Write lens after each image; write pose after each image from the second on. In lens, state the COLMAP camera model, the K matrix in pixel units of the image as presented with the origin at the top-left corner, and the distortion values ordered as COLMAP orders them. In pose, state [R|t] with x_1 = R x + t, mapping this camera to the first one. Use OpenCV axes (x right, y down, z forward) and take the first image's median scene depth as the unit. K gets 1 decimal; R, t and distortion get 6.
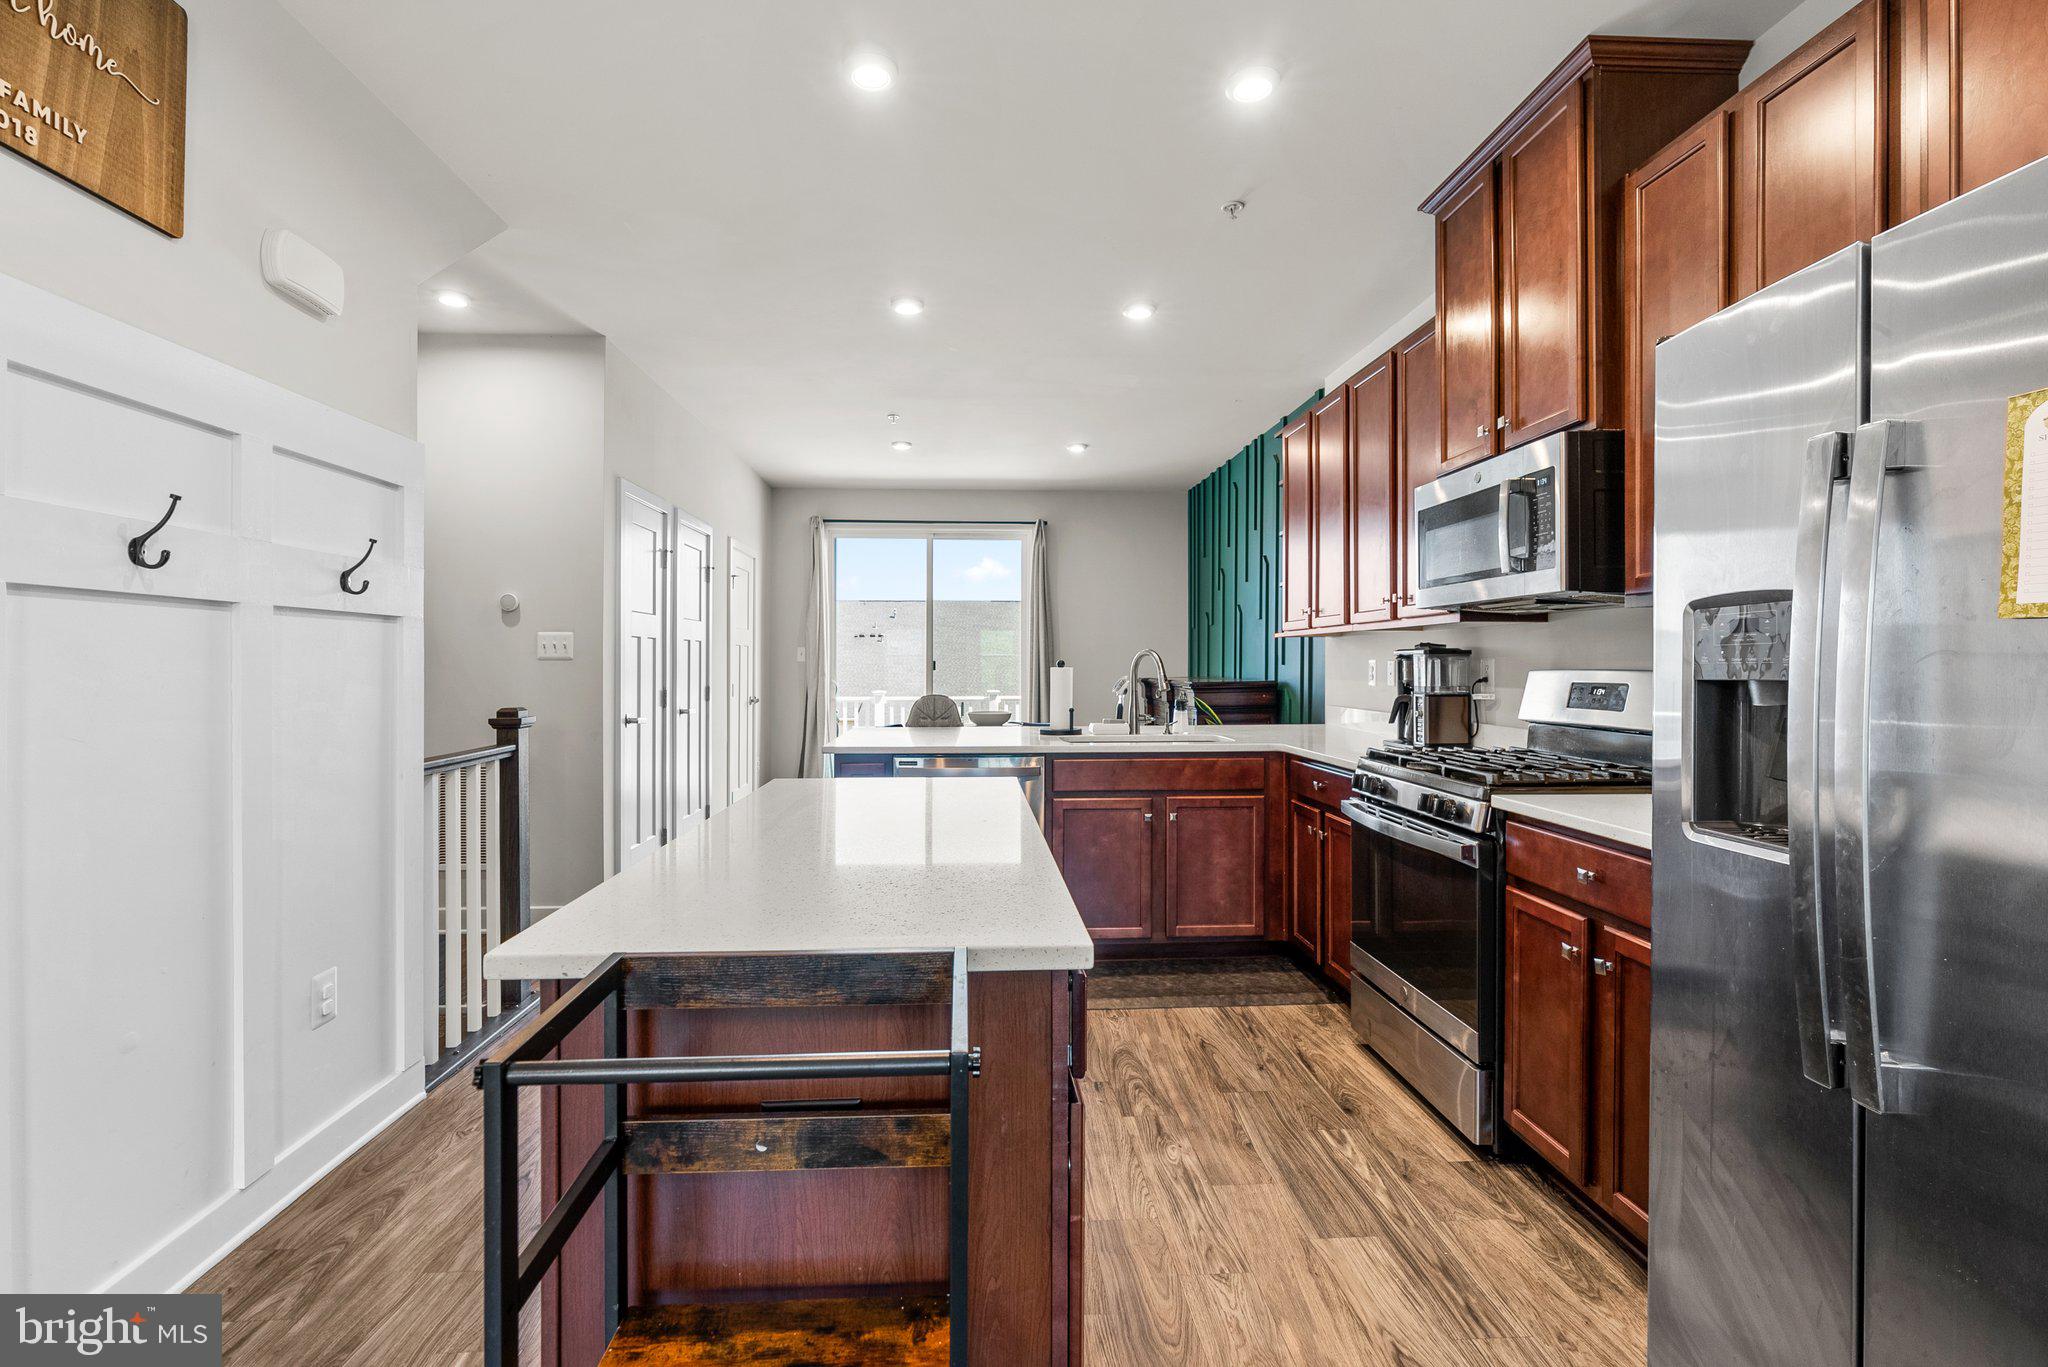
lens RADIAL K [[933.2, 0, 1019.2], [0, 933.2, 664.4], [0, 0, 1]] dist [-0.000908, 0.002128]
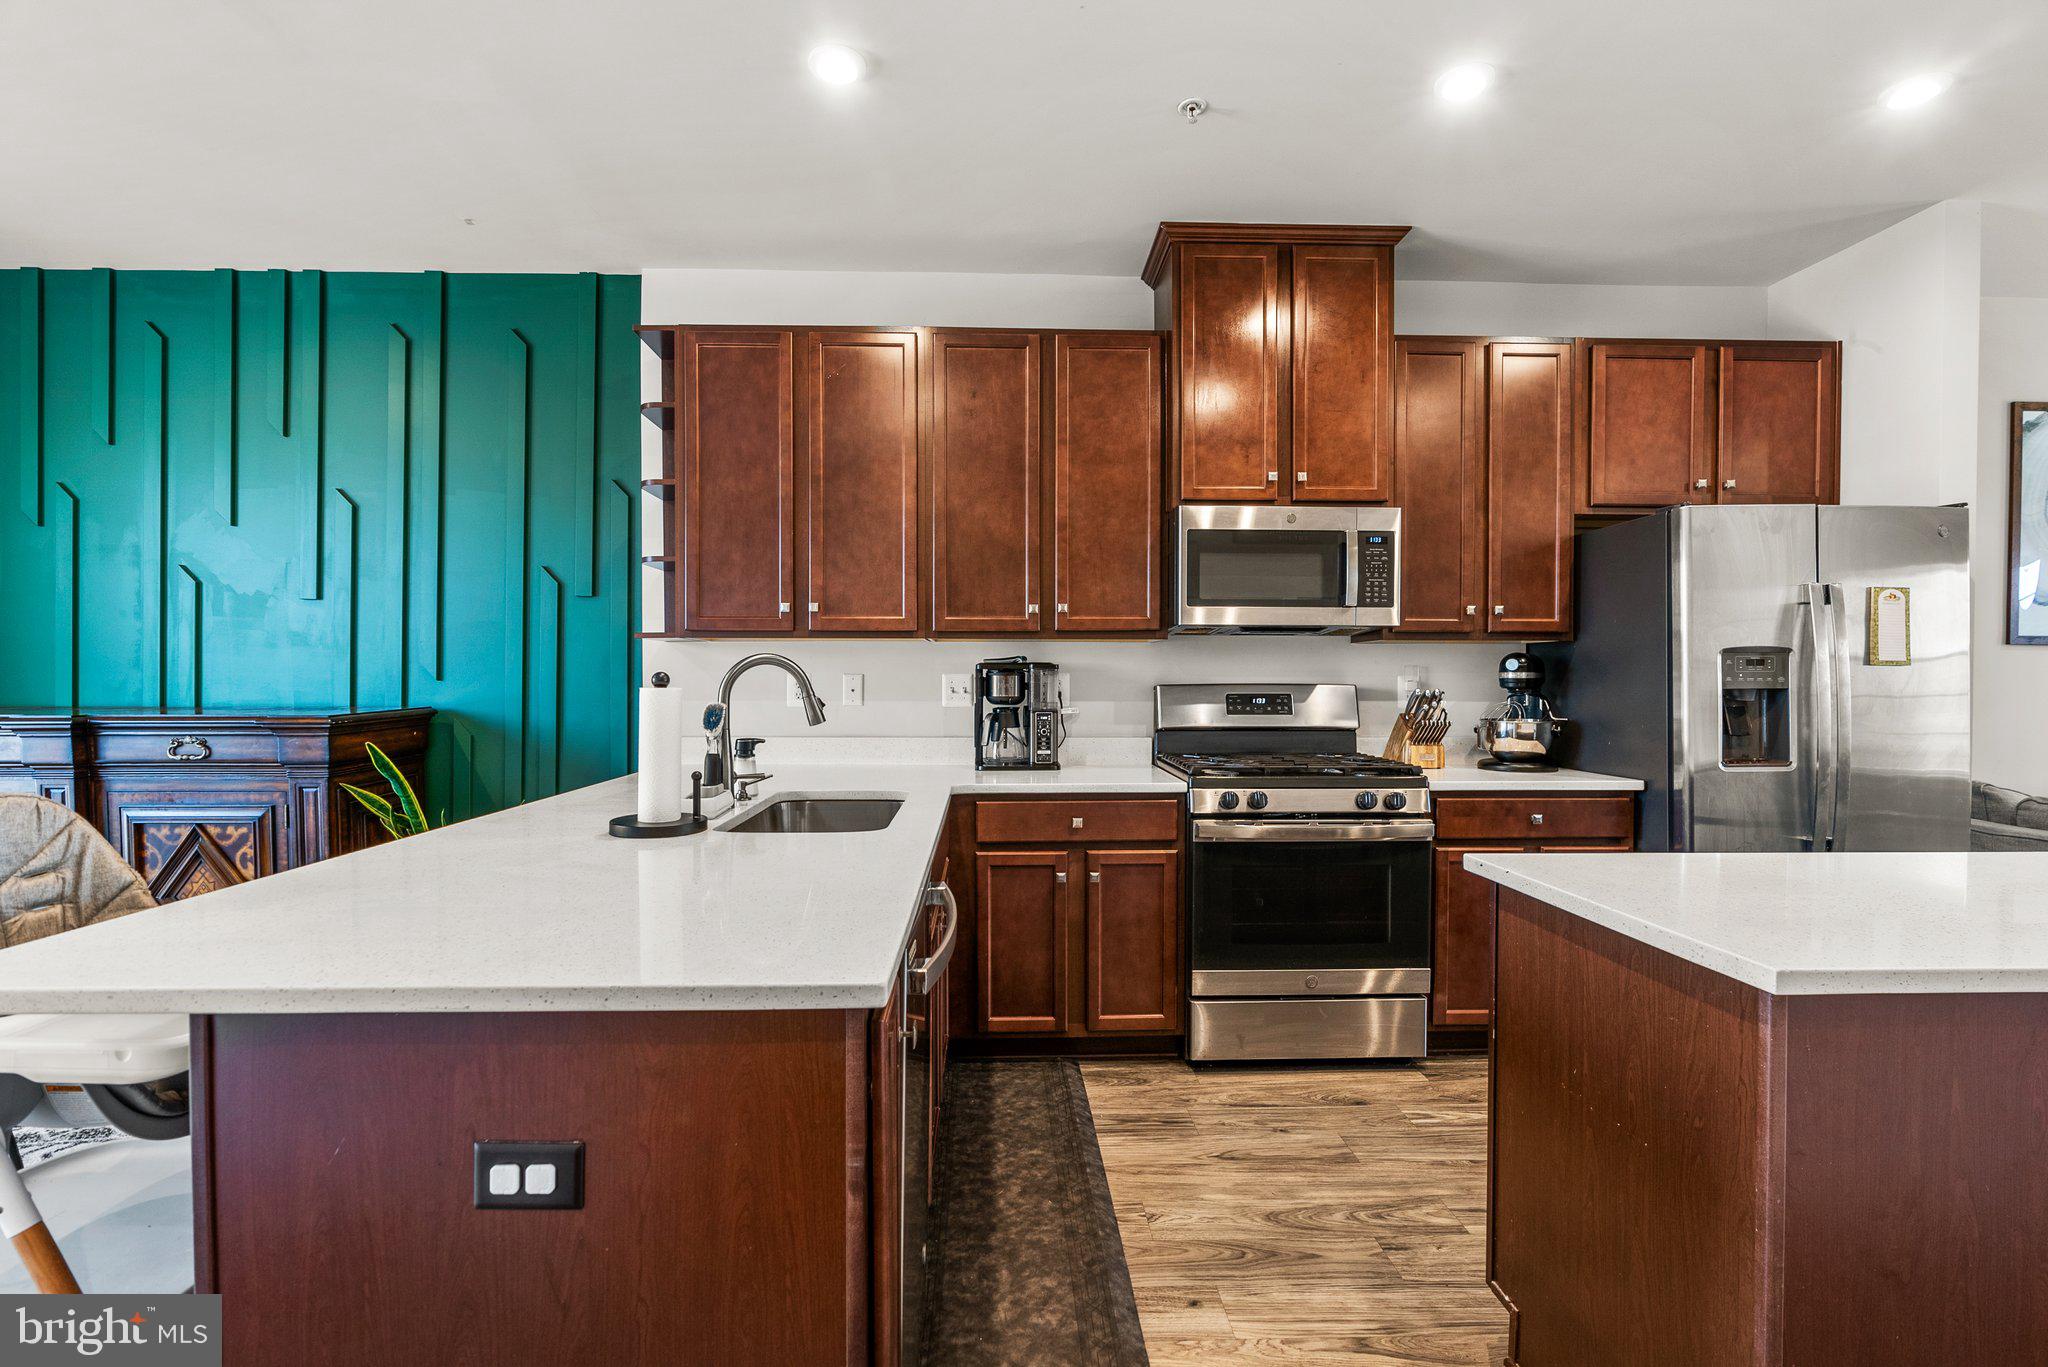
lens RADIAL K [[922.8, 0, 1017.4], [0, 922.8, 685.9], [0, 0, 1]] dist [-0.018418, 0.010957]
pose [[0.025110, -0.011798, 0.999615, -0.511462], [-0.000831, 0.999930, 0.011823, -0.004604], [-0.999684, -0.001128, 0.025098, 1.008526]]
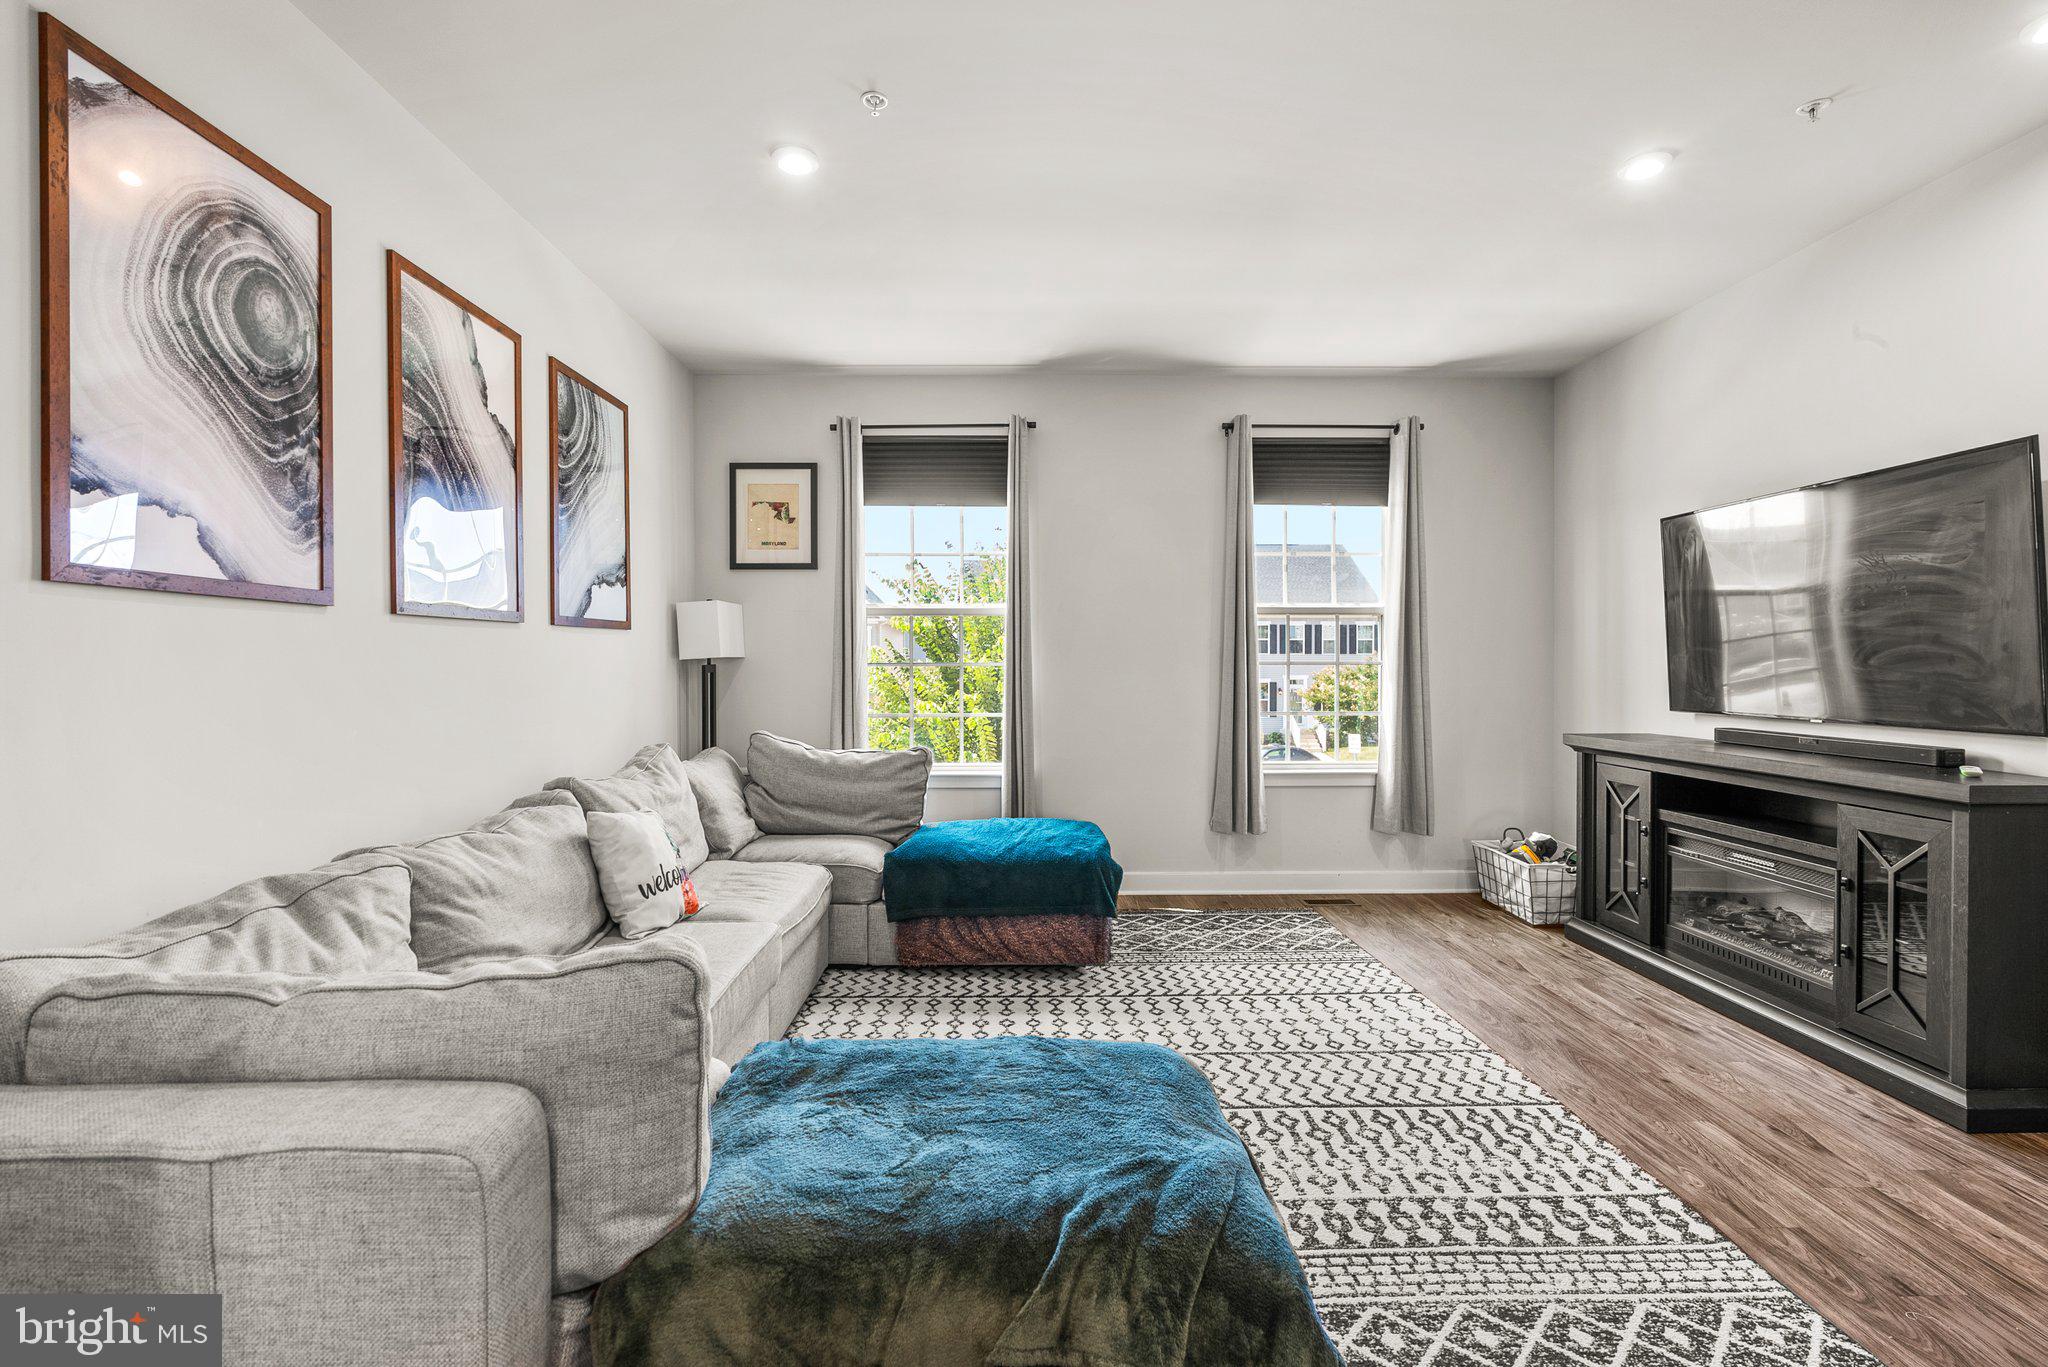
lens RADIAL K [[933.2, 0, 1019.2], [0, 933.2, 664.4], [0, 0, 1]] dist [-0.000908, 0.002128]
pose [[-0.999060, 0.000837, 0.043341, 0.079422], [0.000945, 0.999997, 0.002470, -0.000903], [-0.043338, 0.002508, -0.999057, 0.328798]]
